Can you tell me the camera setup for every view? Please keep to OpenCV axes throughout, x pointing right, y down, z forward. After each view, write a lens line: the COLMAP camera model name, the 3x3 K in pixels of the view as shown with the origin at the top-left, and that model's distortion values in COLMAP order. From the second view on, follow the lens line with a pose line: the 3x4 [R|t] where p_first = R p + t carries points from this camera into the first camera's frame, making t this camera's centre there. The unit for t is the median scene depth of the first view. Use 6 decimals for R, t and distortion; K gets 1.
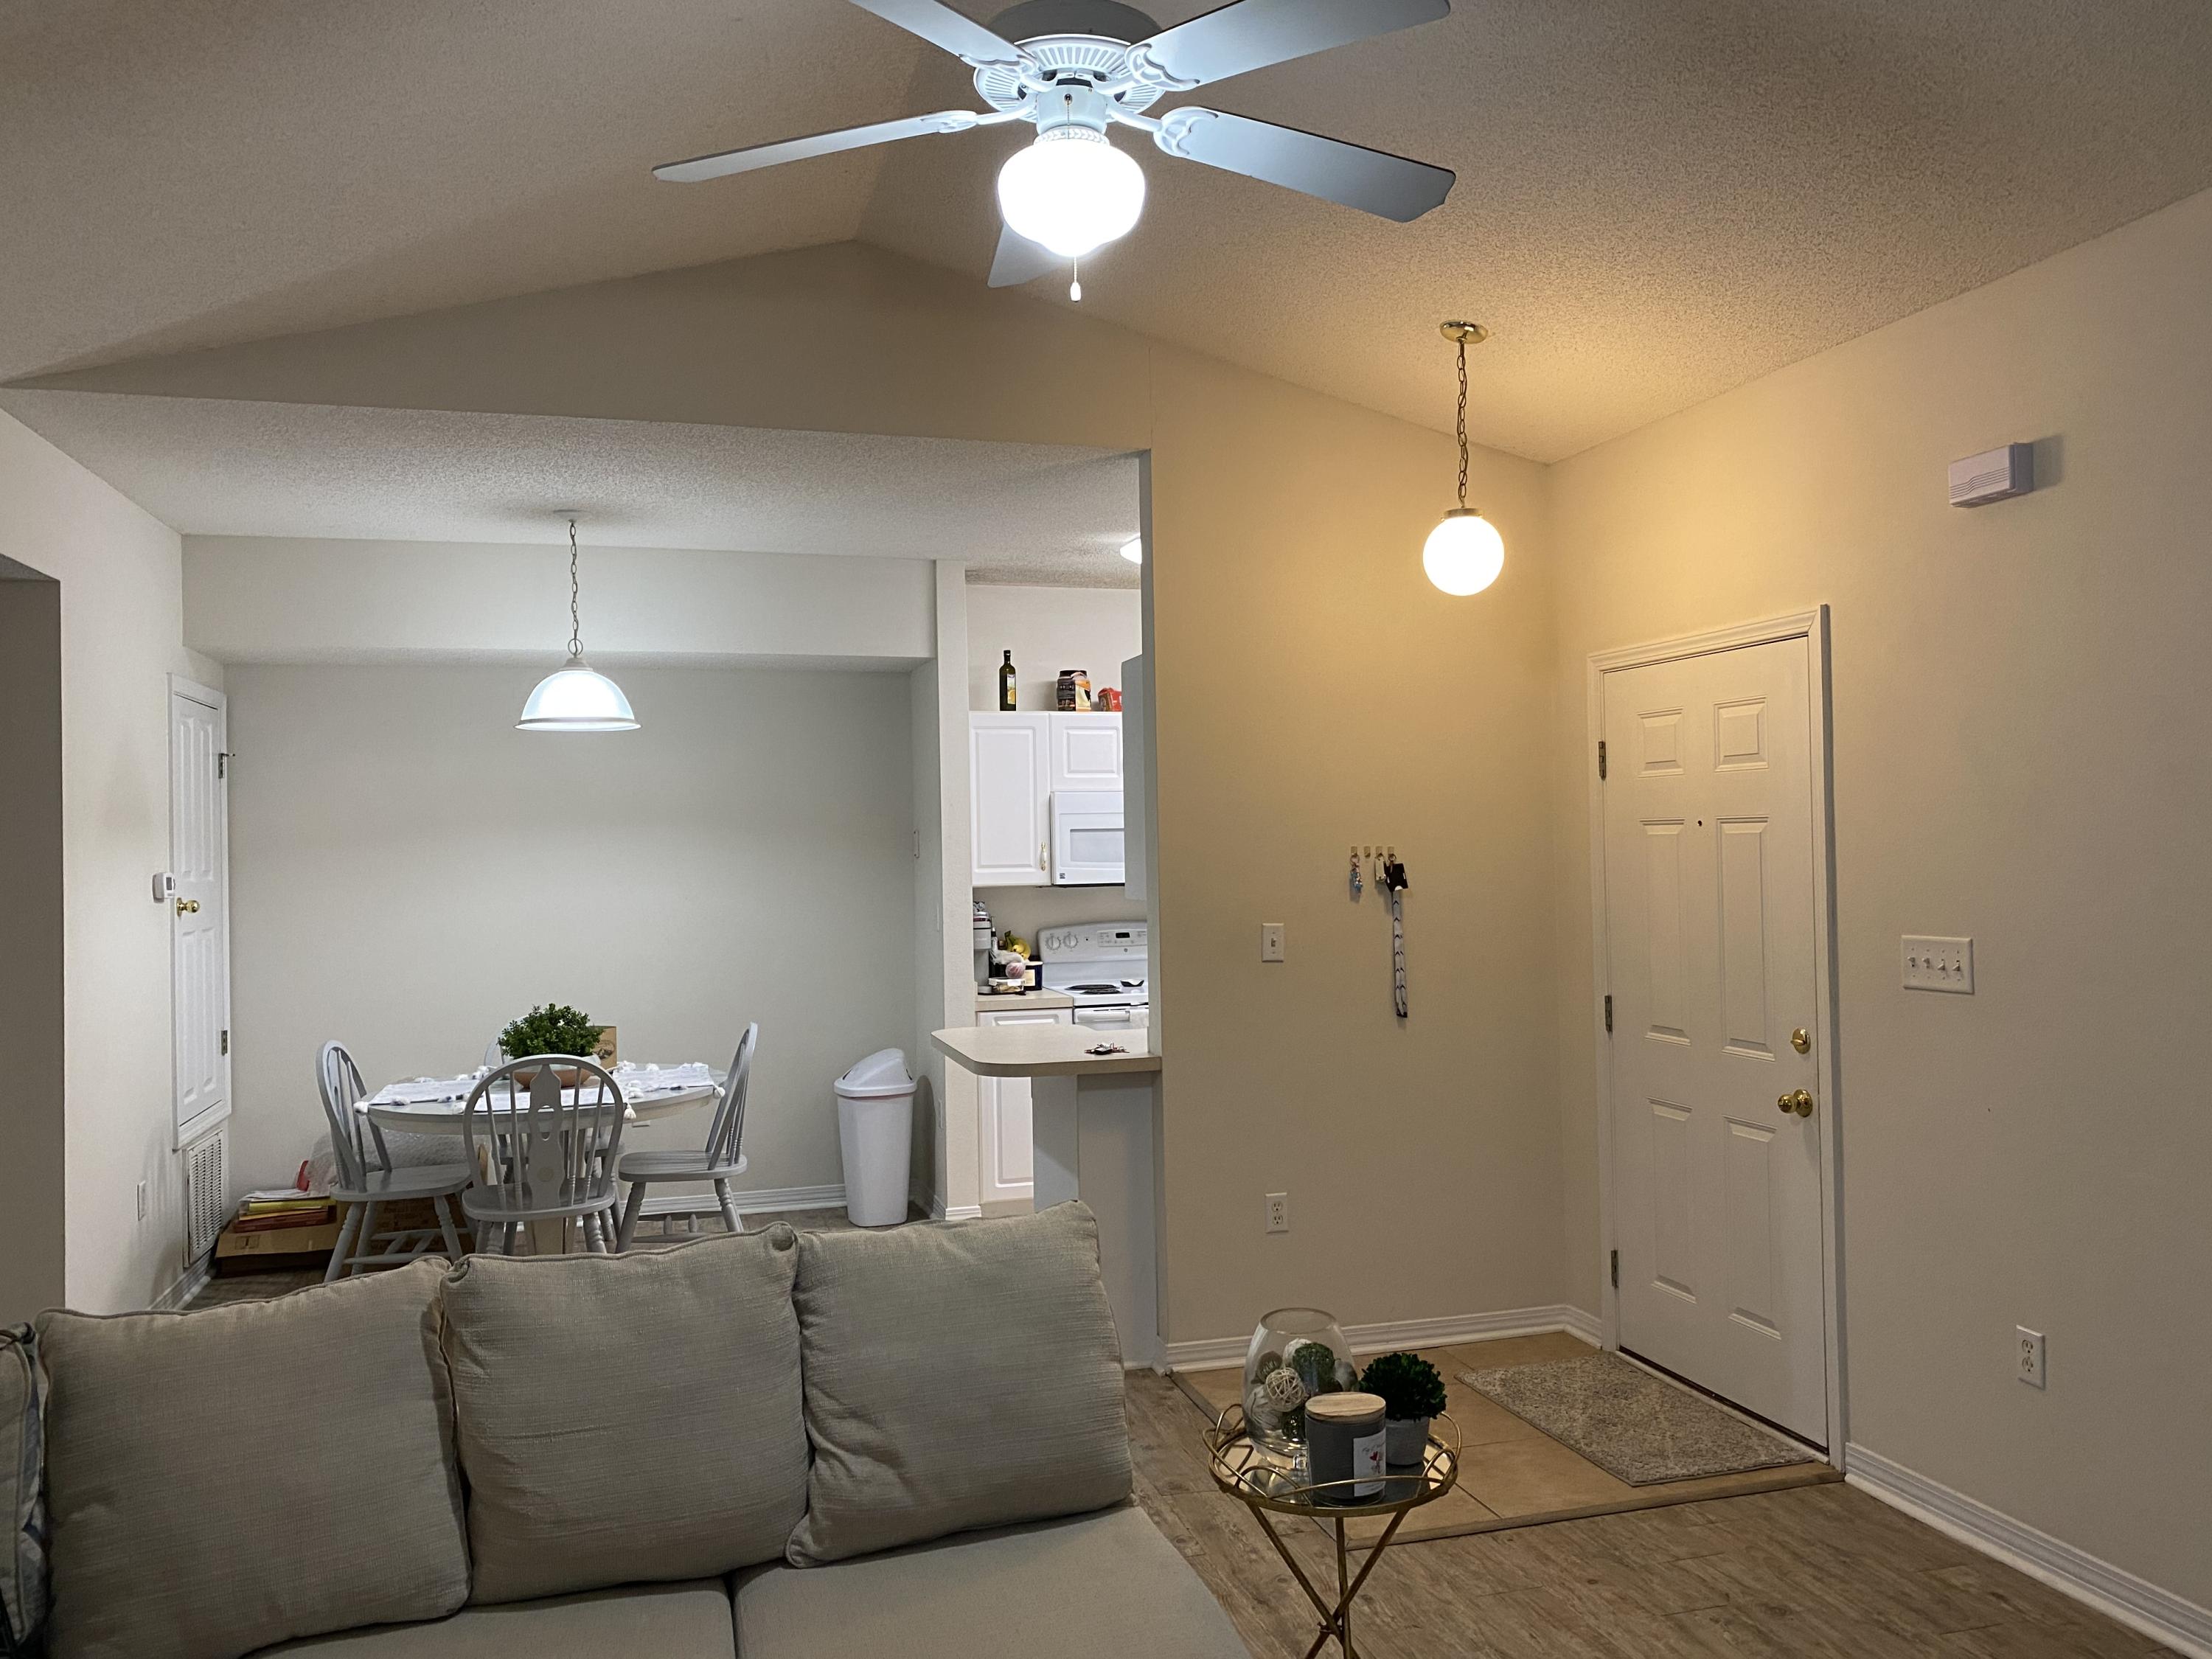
lens RADIAL K [[1663.5, 0, 1100.6], [0, 1663.5, 819.0], [0, 0, 1]] dist [-0.009492, 0.017380]
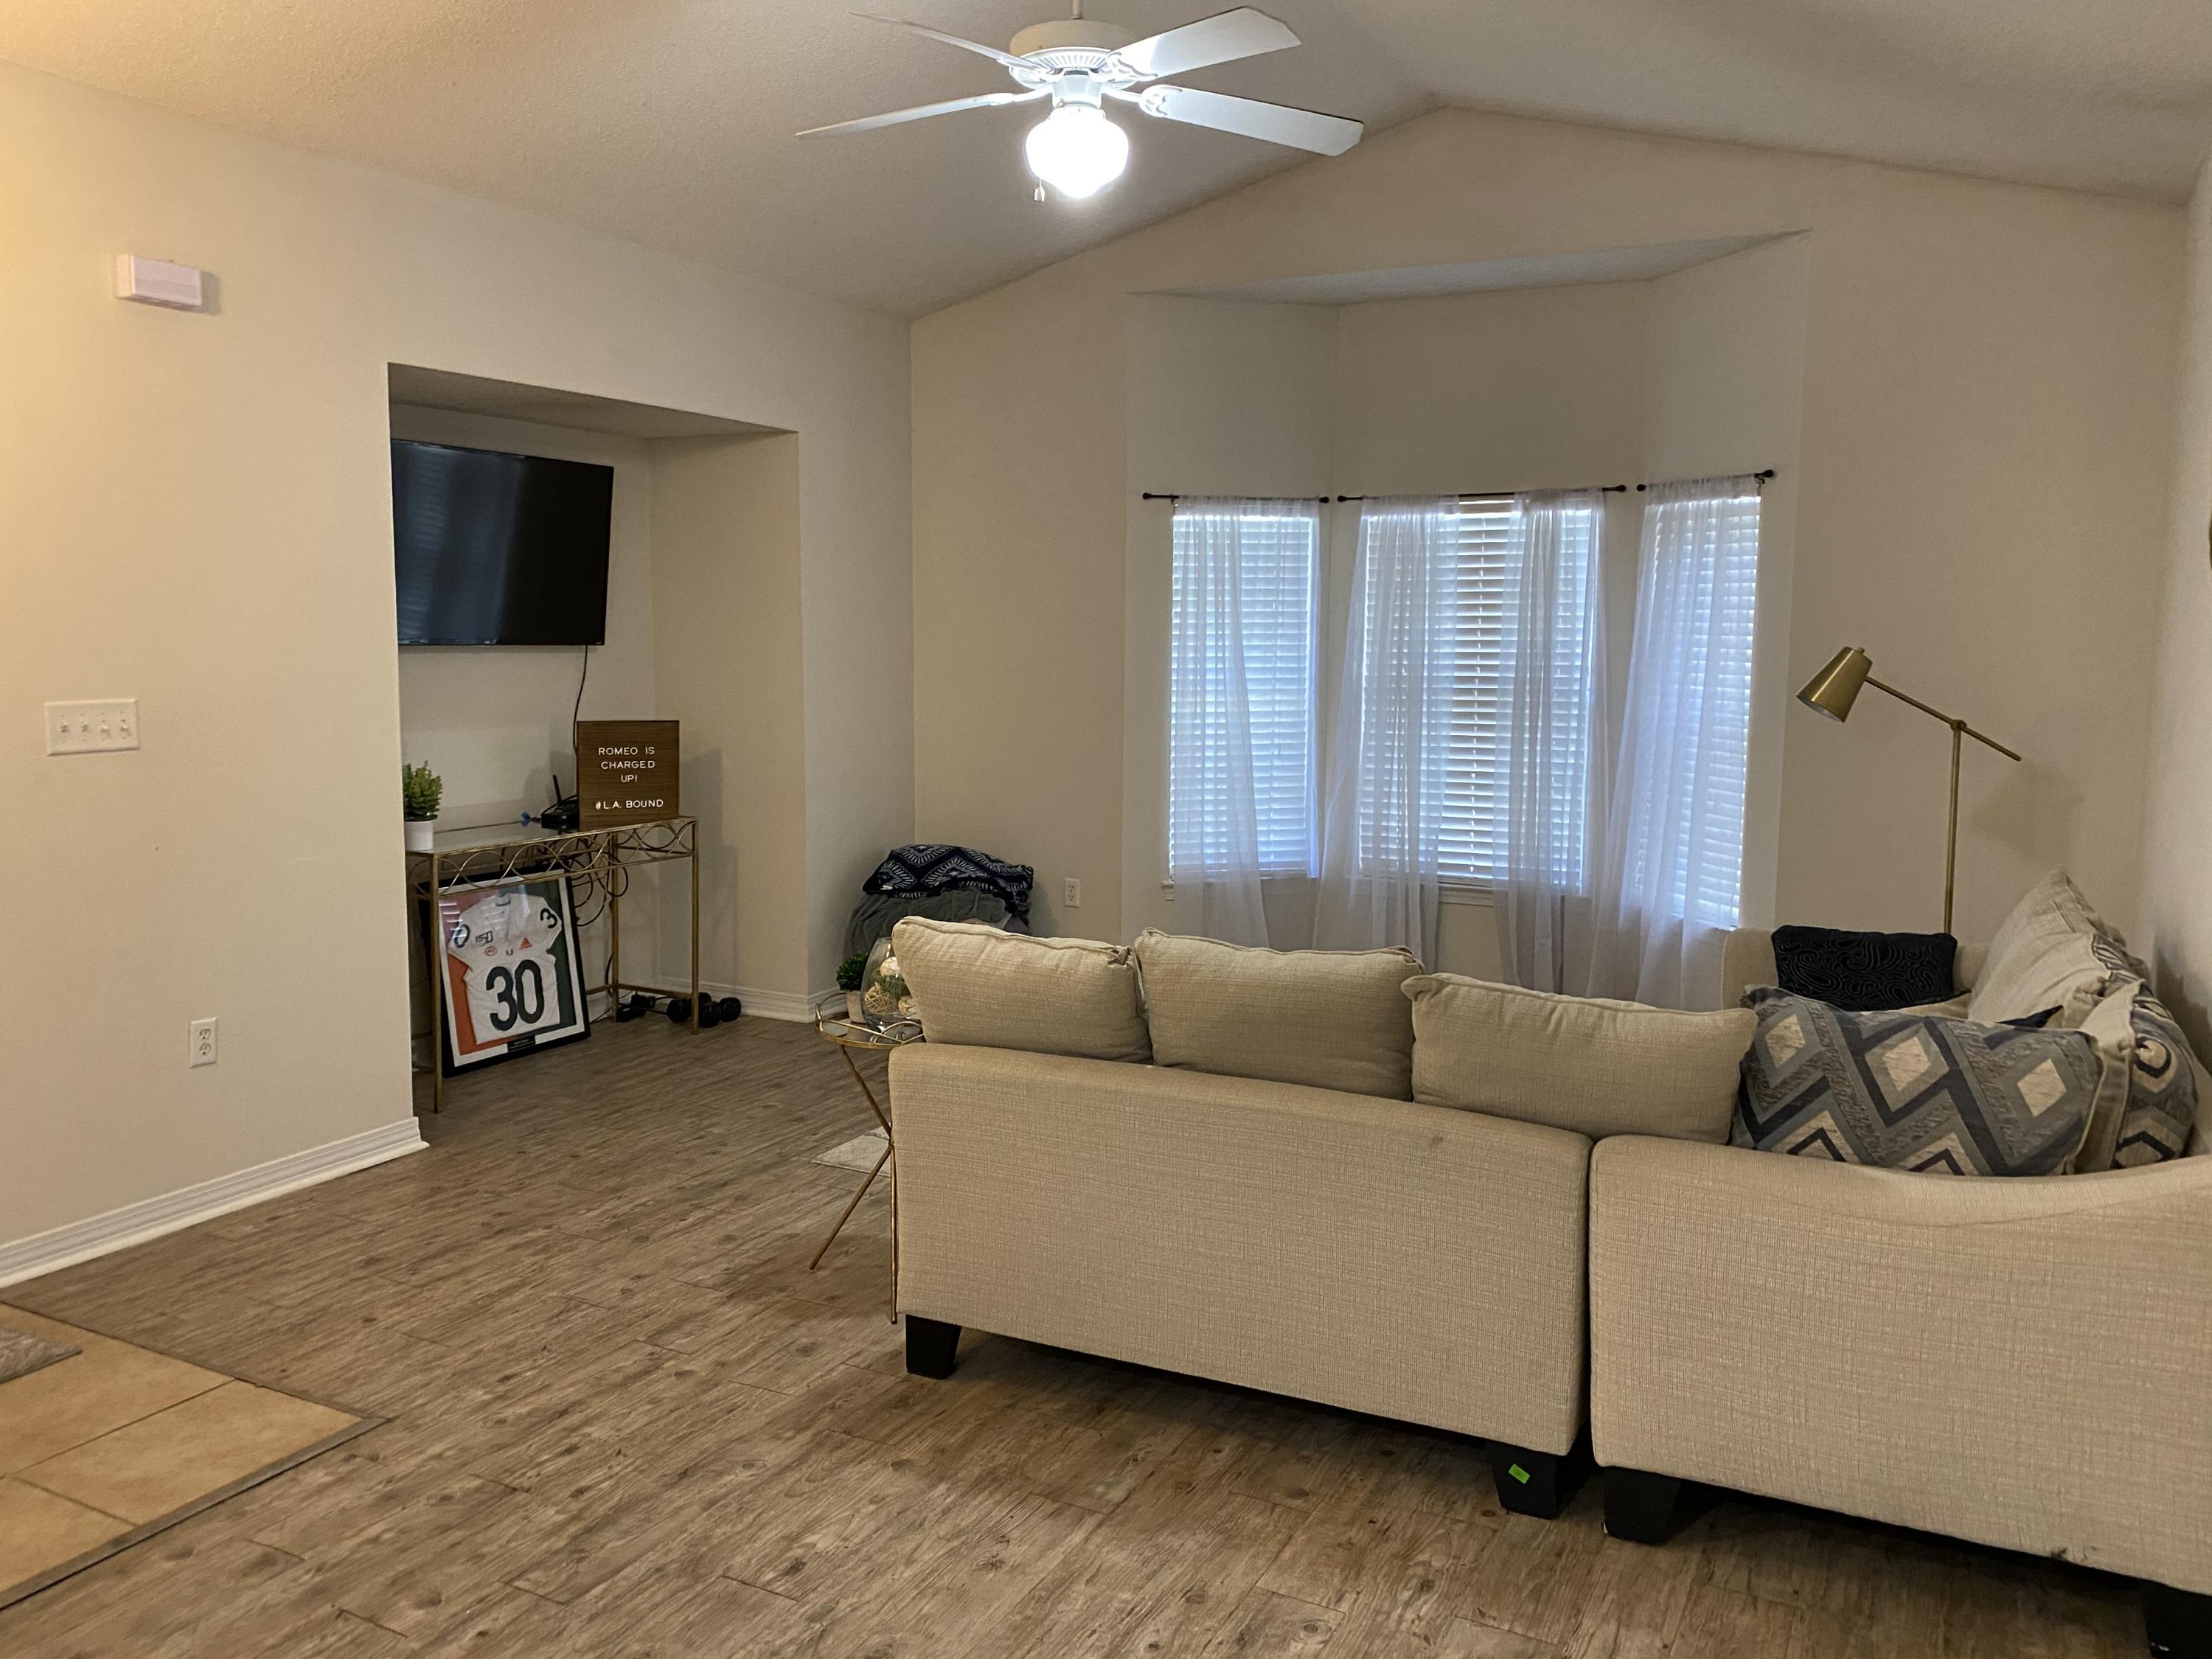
lens RADIAL K [[1663.5, 0, 1102.2], [0, 1663.5, 819.6], [0, 0, 1]] dist [-0.009492, 0.017380]
pose [[-0.725138, -0.068582, 0.685180, -0.694458], [-0.009532, 0.995932, 0.089599, 0.046722], [-0.688538, 0.058440, -0.722842, 1.352219]]
